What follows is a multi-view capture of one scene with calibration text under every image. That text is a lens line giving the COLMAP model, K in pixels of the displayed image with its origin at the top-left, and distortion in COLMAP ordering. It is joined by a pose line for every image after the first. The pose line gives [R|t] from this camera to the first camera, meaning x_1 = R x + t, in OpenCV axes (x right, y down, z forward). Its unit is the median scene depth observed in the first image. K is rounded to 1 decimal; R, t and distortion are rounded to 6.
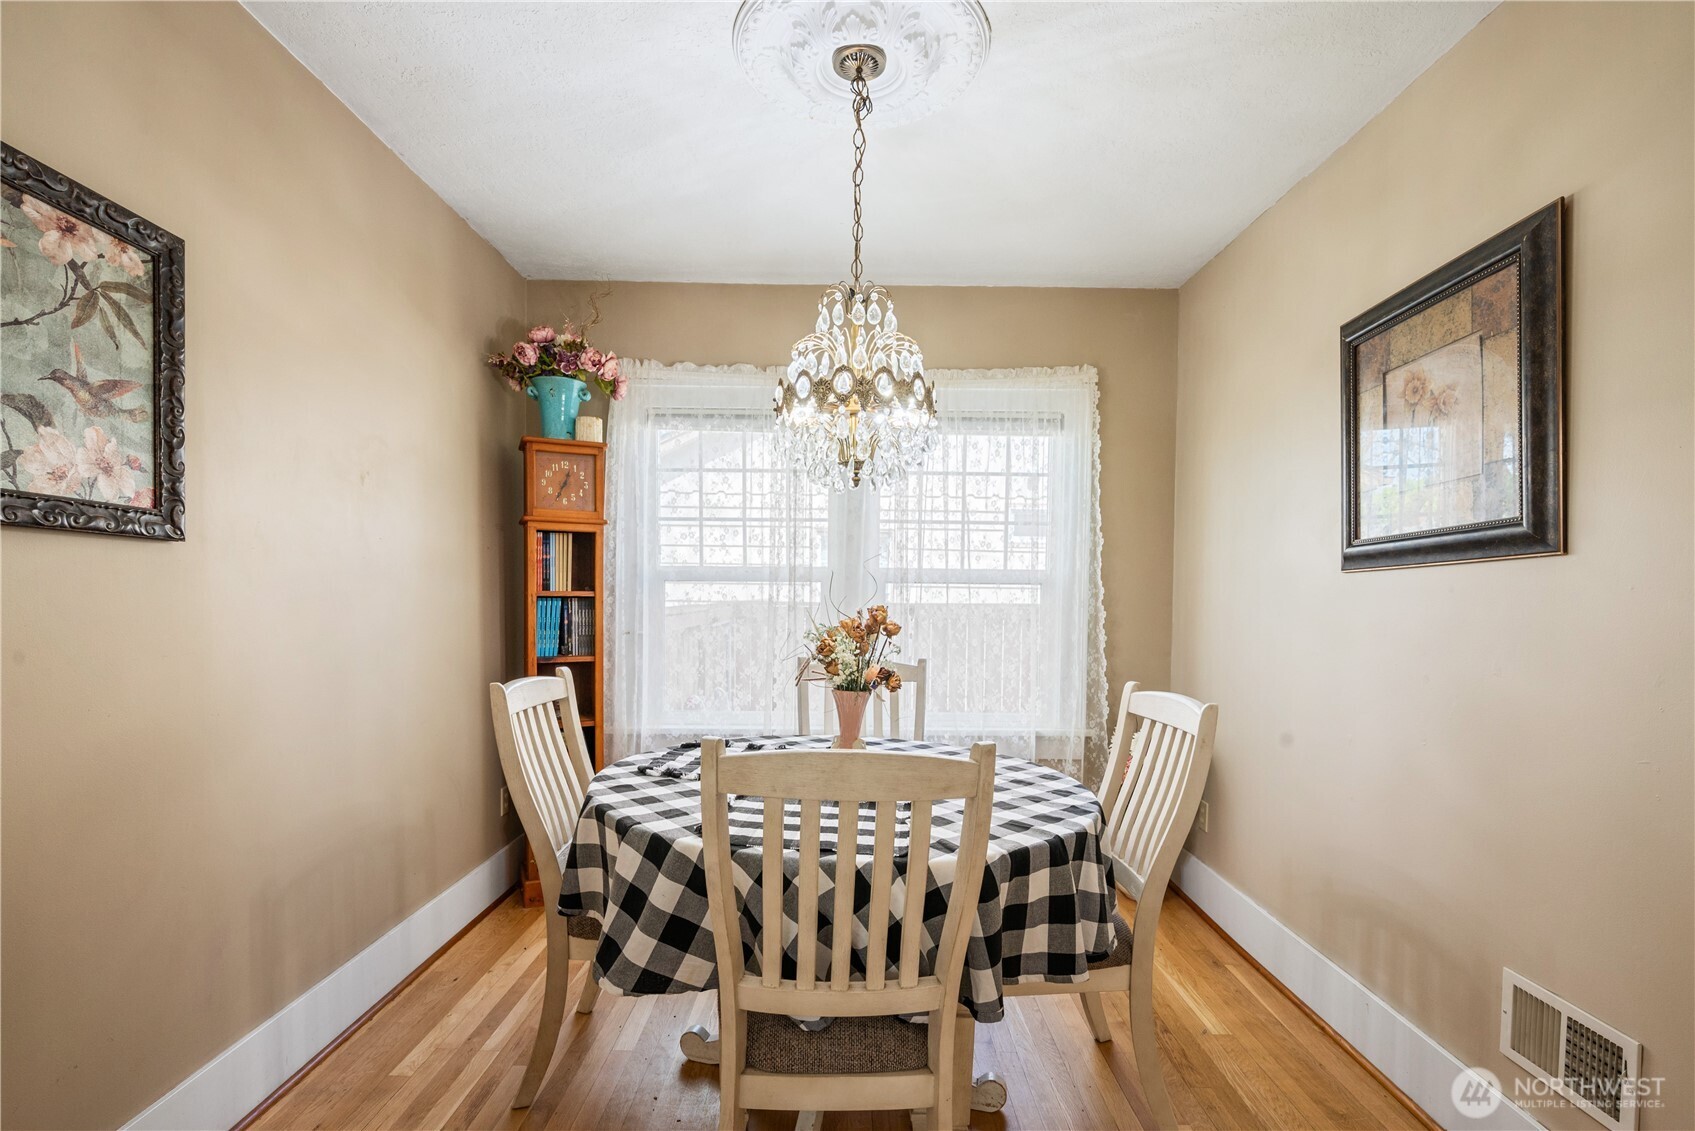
lens RADIAL K [[774.9, 0, 881.8], [0, 774.9, 625.0], [0, 0, 1]] dist [0.004435, 0.000295]
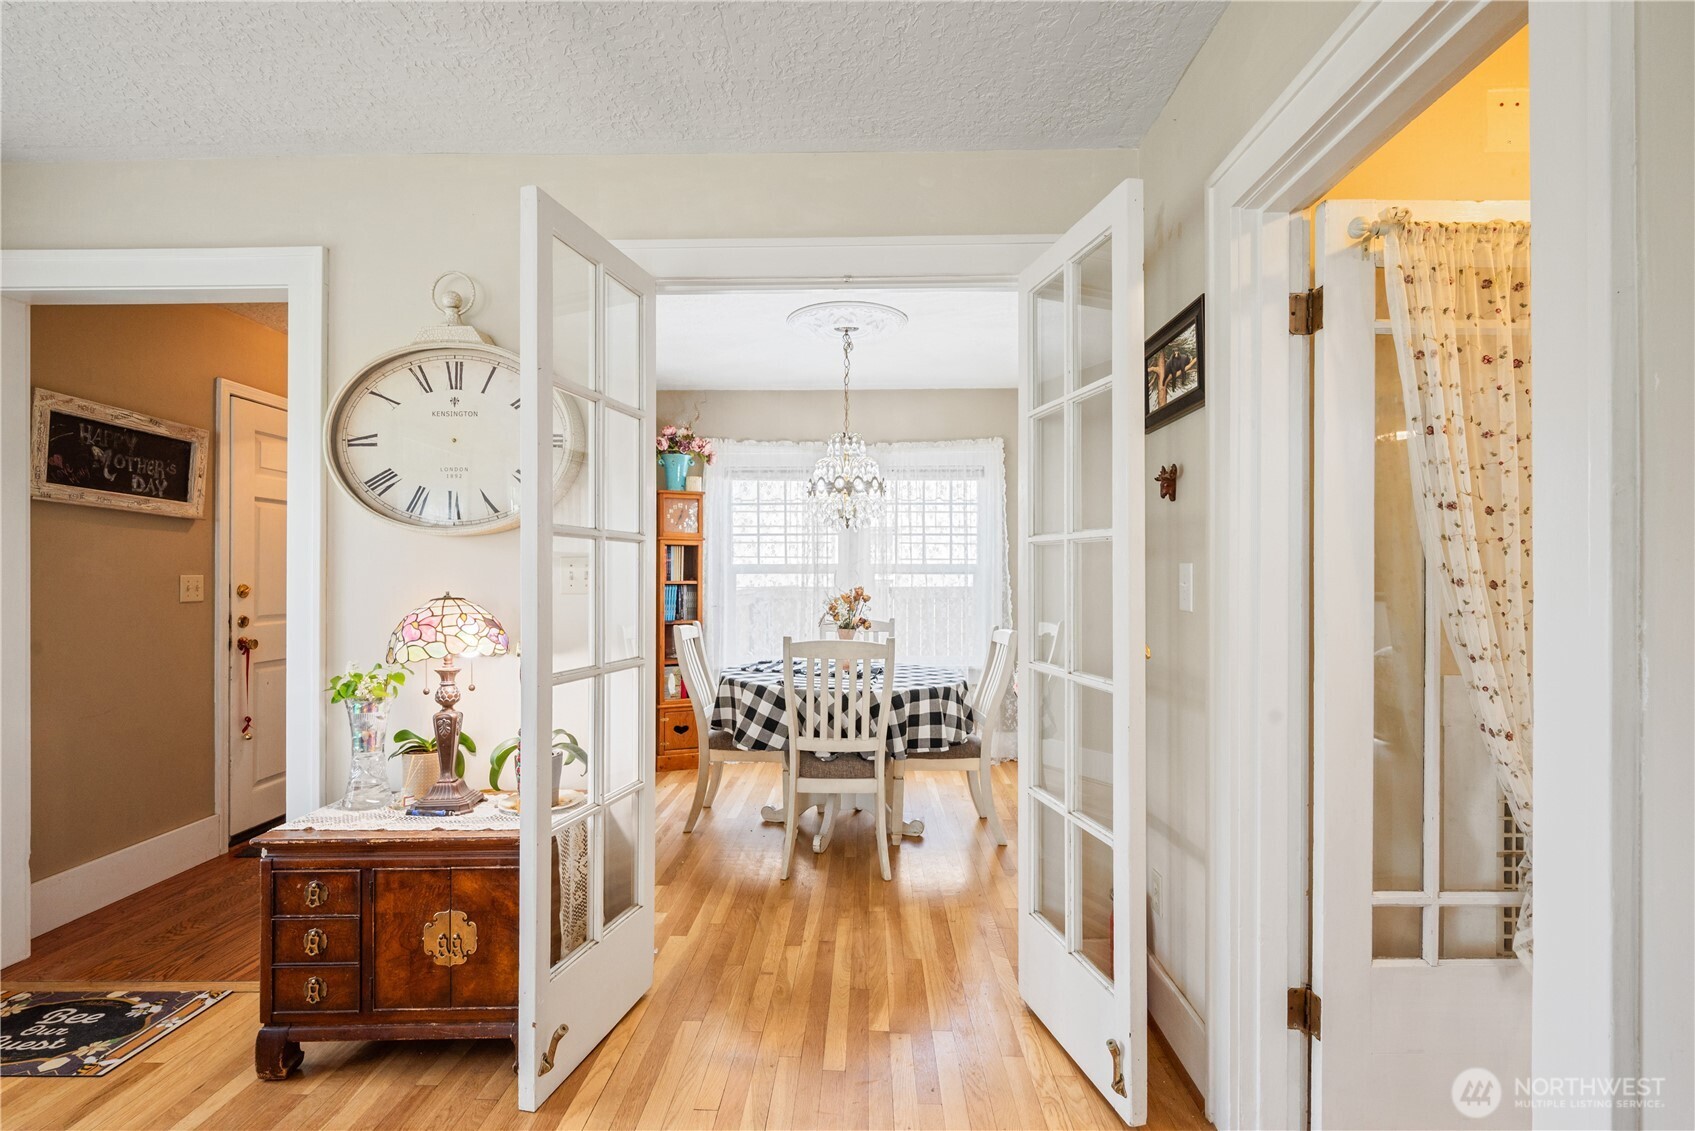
lens RADIAL K [[774.9, 0, 857.7], [0, 774.9, 576.1], [0, 0, 1]] dist [0.004435, 0.000295]
pose [[0.998084, -0.012383, -0.060627, 0.117370], [0.009764, 0.999015, -0.043294, 0.035590], [0.061103, 0.042619, 0.997221, -1.037232]]
